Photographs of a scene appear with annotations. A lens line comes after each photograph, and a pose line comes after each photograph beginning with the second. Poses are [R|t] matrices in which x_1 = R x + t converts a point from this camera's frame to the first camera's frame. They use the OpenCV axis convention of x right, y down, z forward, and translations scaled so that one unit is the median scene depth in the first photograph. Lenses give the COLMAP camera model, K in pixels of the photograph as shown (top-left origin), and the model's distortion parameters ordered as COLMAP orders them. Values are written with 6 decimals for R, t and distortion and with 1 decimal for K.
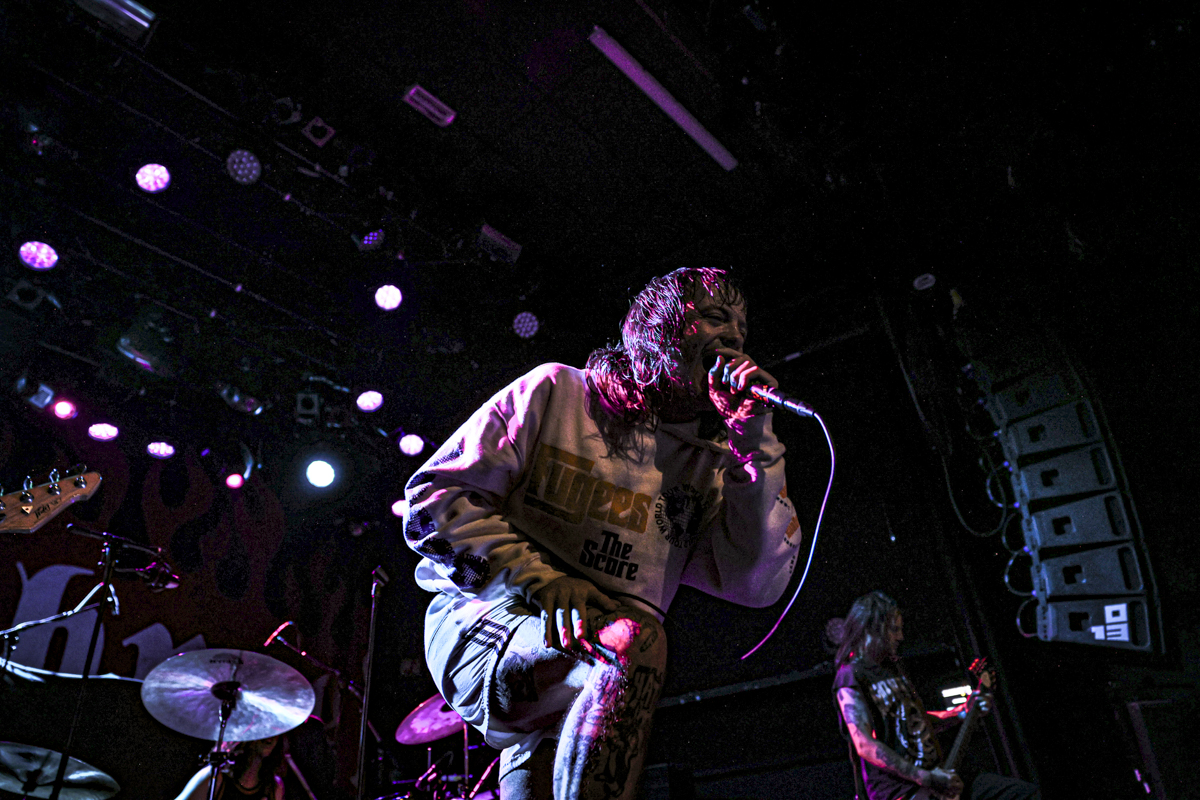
lens RADIAL K [[818.4, 0, 604.3], [0, 818.4, 409.7], [0, 0, 1]] dist [-0.104547, 0.088954]
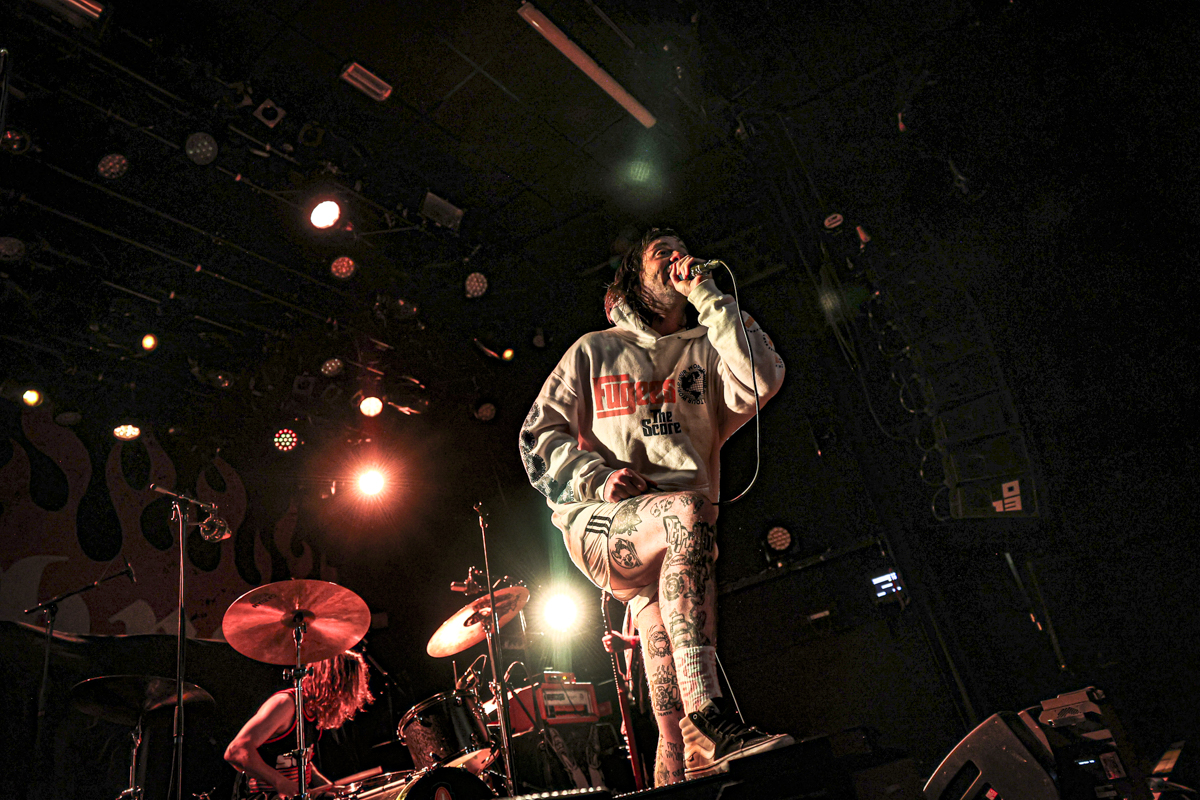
lens RADIAL K [[818.4, 0, 604.3], [0, 818.4, 409.7], [0, 0, 1]] dist [-0.104547, 0.088954]
pose [[0.989964, -0.086697, 0.111601, -0.074095], [0.080535, 0.995028, 0.058587, 0.012051], [-0.116125, -0.049011, 0.992025, -0.103668]]
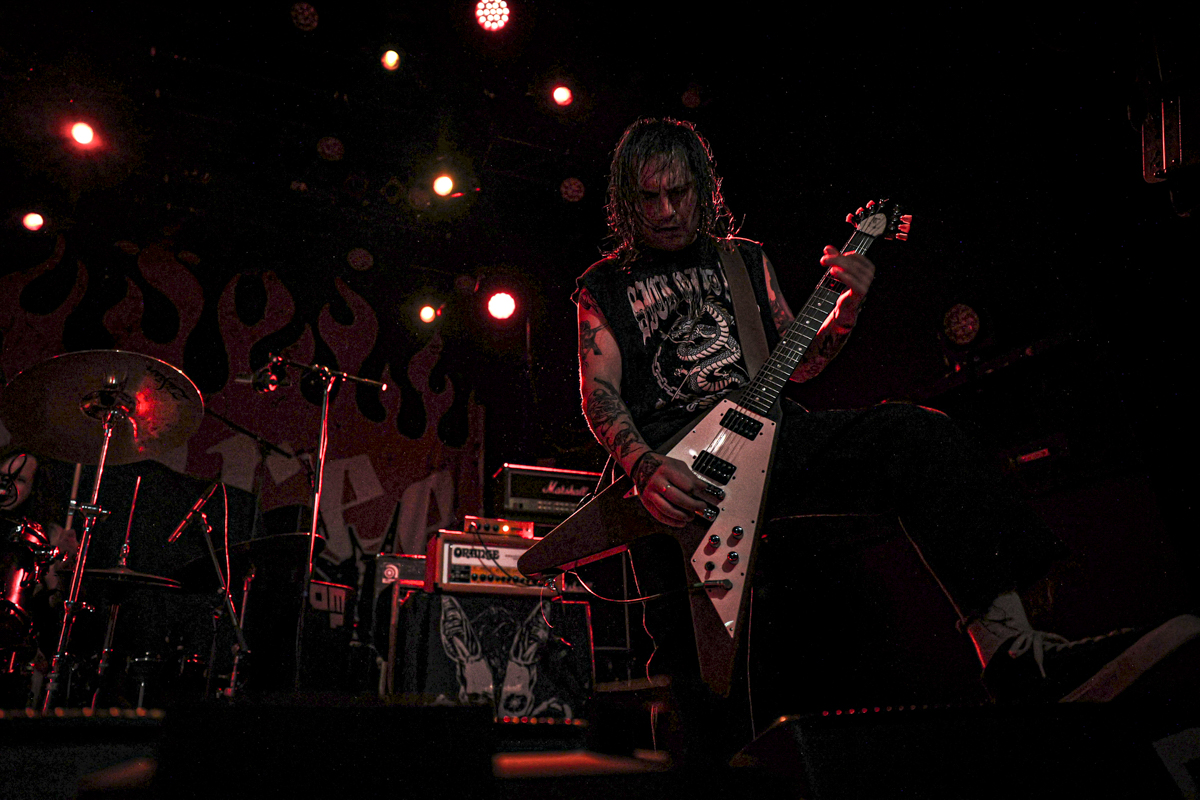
lens RADIAL K [[818.4, 0, 604.3], [0, 818.4, 409.7], [0, 0, 1]] dist [-0.104547, 0.088954]
pose [[0.892593, -0.117809, -0.435199, 0.375082], [0.189929, 0.973683, 0.125968, 0.251652], [0.408906, -0.195095, 0.891478, 0.369130]]
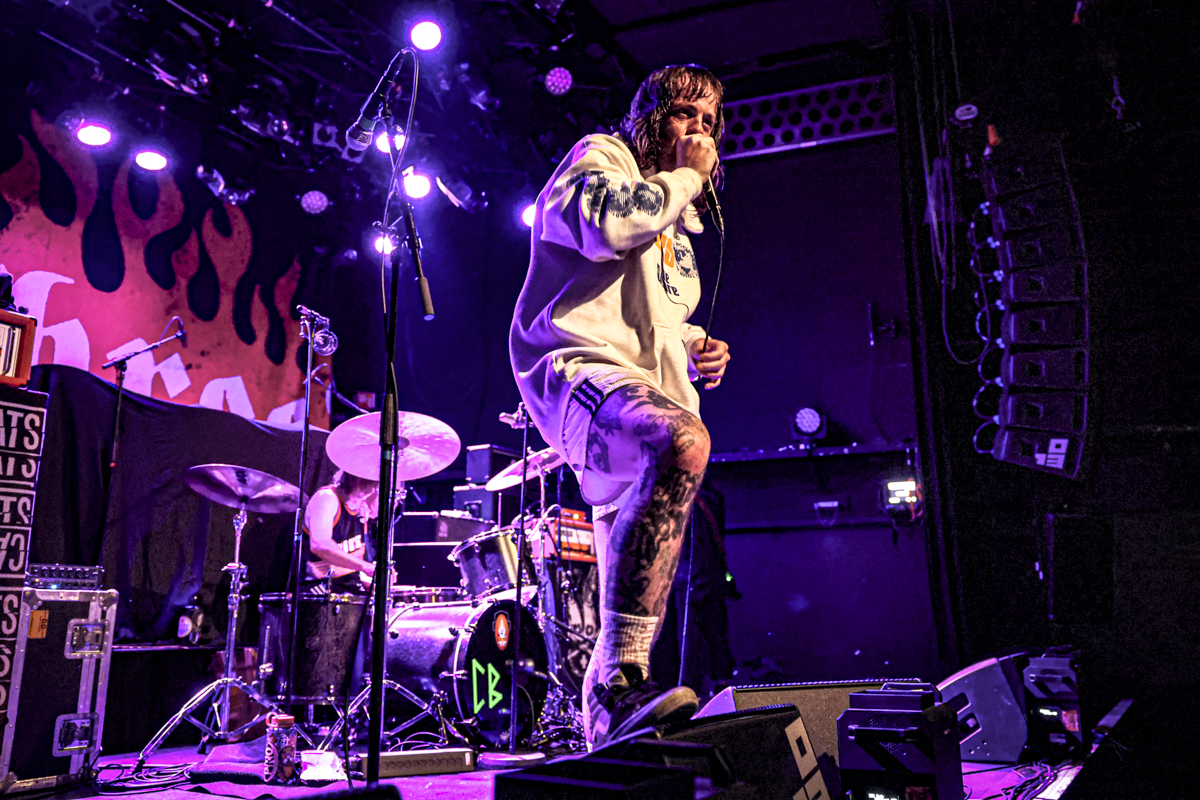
lens RADIAL K [[962.7, 0, 601.9], [0, 962.7, 402.6], [0, 0, 1]] dist [-0.058077, 0.061085]
pose [[0.983763, 0.109577, 0.142136, -0.204430], [-0.147524, 0.944749, 0.292722, -0.103436], [-0.102207, -0.308938, 0.945575, -0.228597]]
